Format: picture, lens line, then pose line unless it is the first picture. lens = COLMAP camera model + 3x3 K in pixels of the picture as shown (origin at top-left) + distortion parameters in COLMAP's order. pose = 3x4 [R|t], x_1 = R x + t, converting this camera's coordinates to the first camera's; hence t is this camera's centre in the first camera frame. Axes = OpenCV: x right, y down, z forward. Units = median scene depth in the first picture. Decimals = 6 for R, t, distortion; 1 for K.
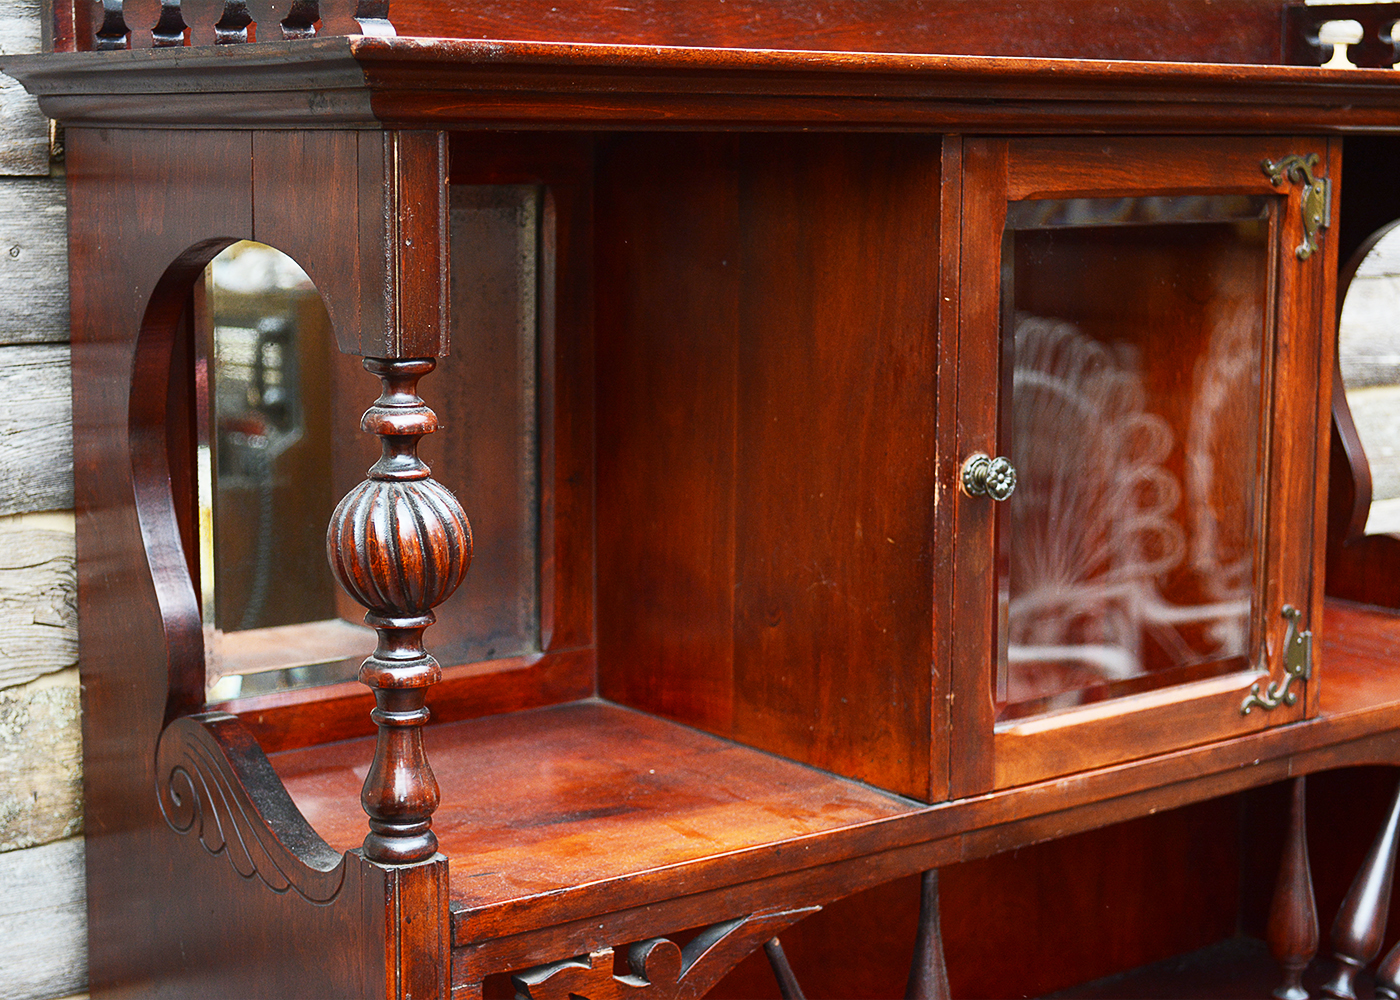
lens RADIAL K [[2586.6, 0, 699.2], [0, 2586.6, 571.9], [0, 0, 1]] dist [-0.022205, 0.162668]
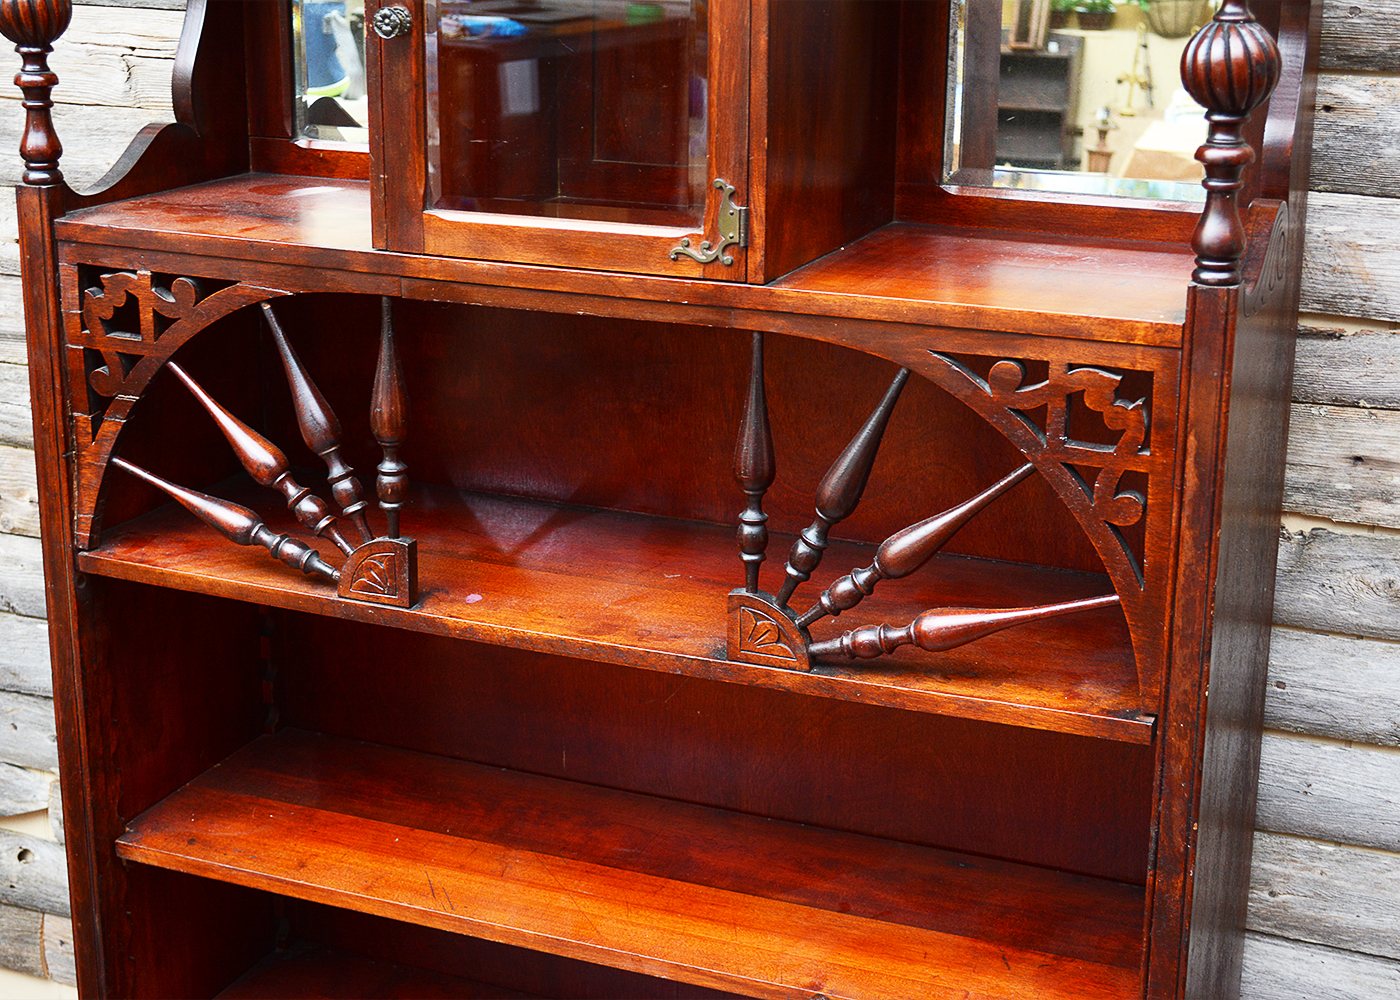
lens RADIAL K [[2214.2, 0, 700.0], [0, 2214.2, 500.0], [0, 0, 1]] dist [-0.023328, 0.051681]
pose [[0.453733, 0.256247, -0.853501, 1.270267], [-0.159427, 0.965655, 0.205166, -0.058377], [0.876761, 0.042981, 0.479003, 0.569728]]
